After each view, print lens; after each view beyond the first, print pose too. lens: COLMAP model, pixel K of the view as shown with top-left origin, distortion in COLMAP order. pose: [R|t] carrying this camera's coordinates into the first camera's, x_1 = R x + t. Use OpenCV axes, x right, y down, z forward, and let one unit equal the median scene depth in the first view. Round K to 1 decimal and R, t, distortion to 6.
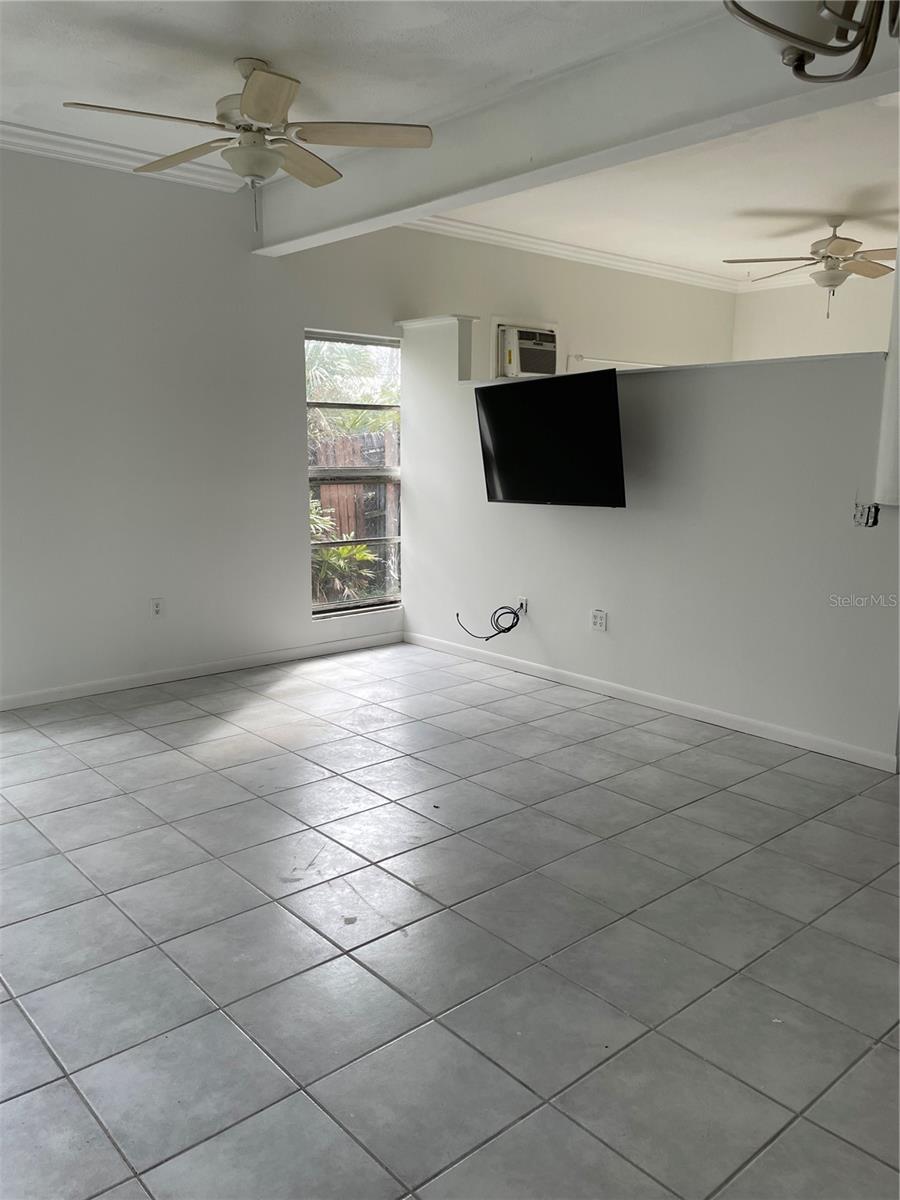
lens RADIAL K [[926.5, 0, 446.7], [0, 926.5, 601.1], [0, 0, 1]] dist [0.048196, -0.011996]
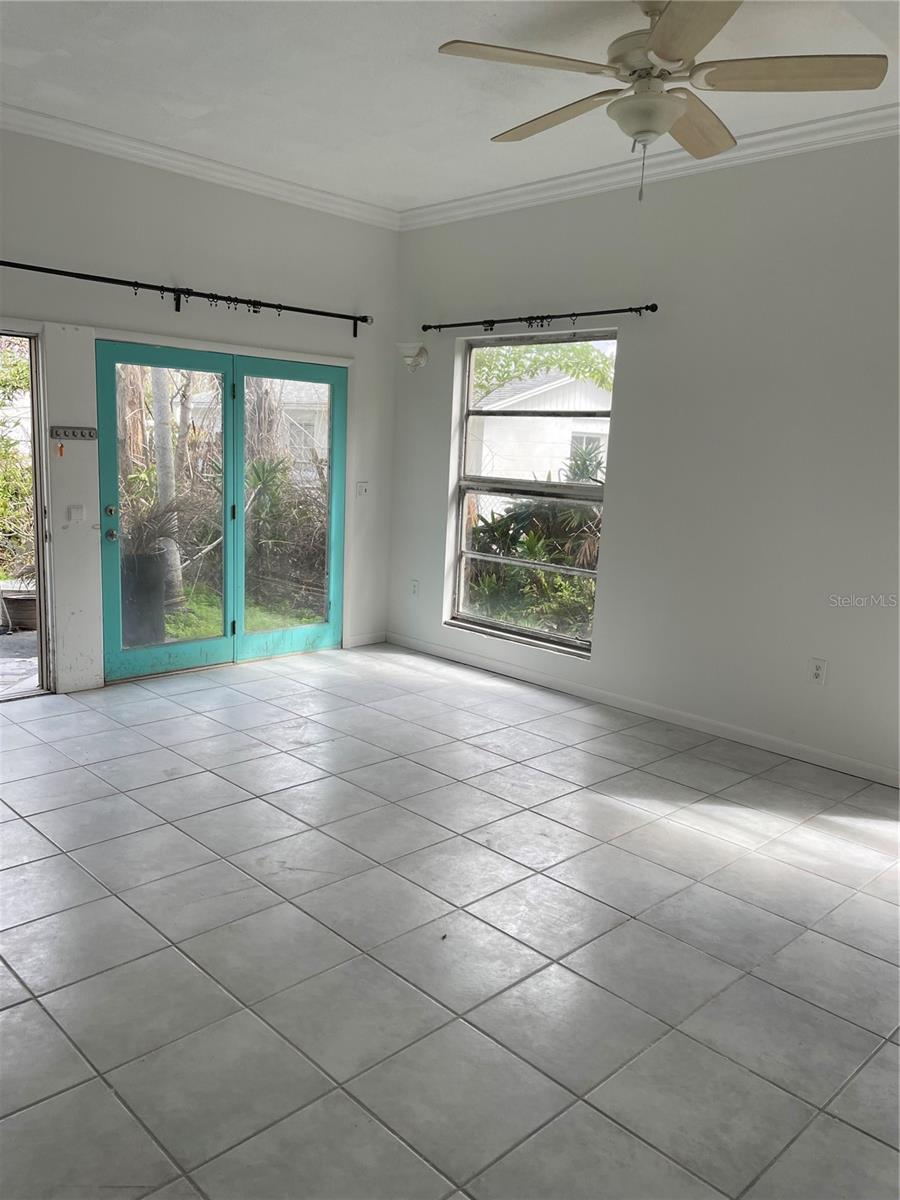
lens RADIAL K [[926.5, 0, 447.0], [0, 926.5, 601.0], [0, 0, 1]] dist [0.048196, -0.011996]
pose [[0.047643, 0.165627, -0.985037, 0.645179], [-0.214806, 0.964783, 0.151832, -0.146187], [0.975494, 0.204358, 0.081543, 0.827283]]
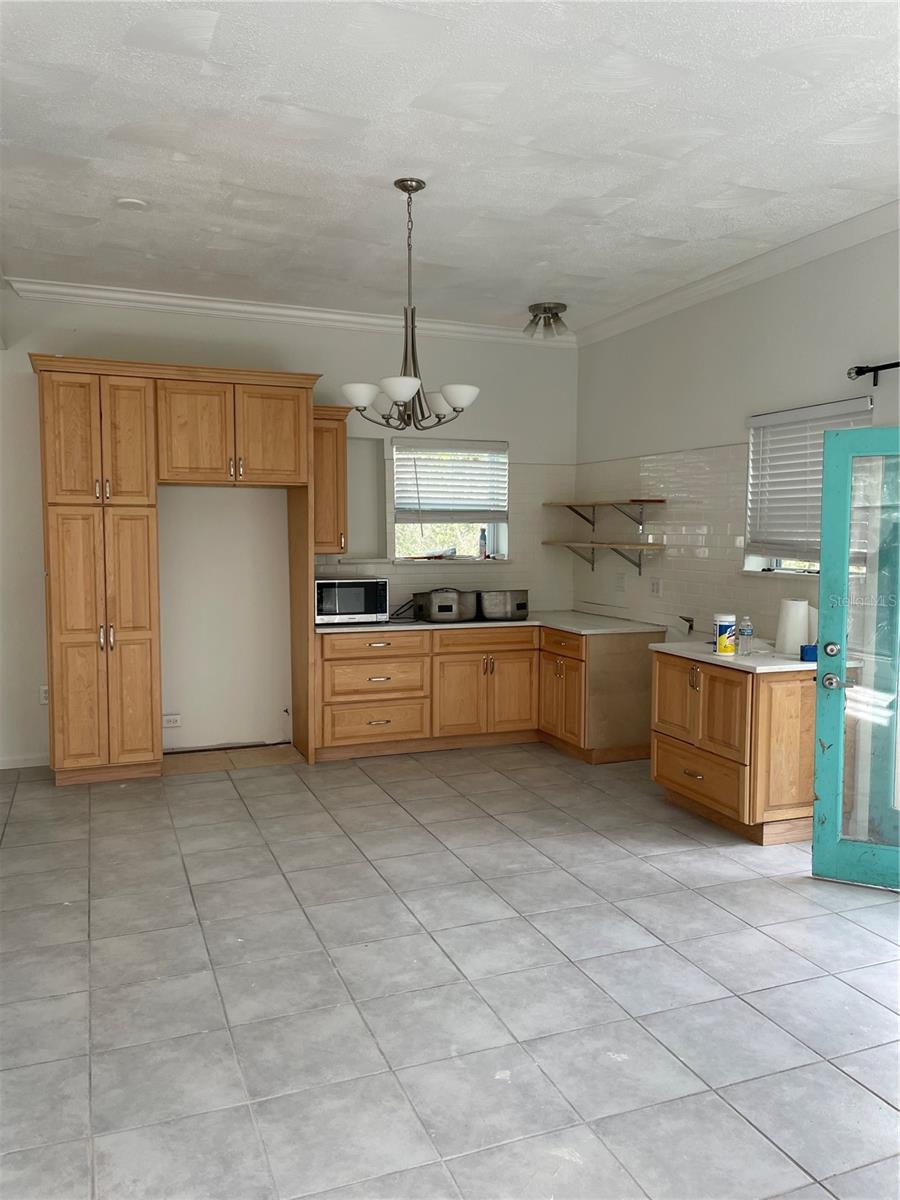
lens RADIAL K [[926.5, 0, 451.5], [0, 926.5, 599.6], [0, 0, 1]] dist [0.048196, -0.011996]
pose [[-0.942257, -0.042932, 0.332127, -0.244706], [0.042157, 0.968653, 0.244814, -0.237750], [-0.332226, 0.244680, -0.910910, 1.253573]]
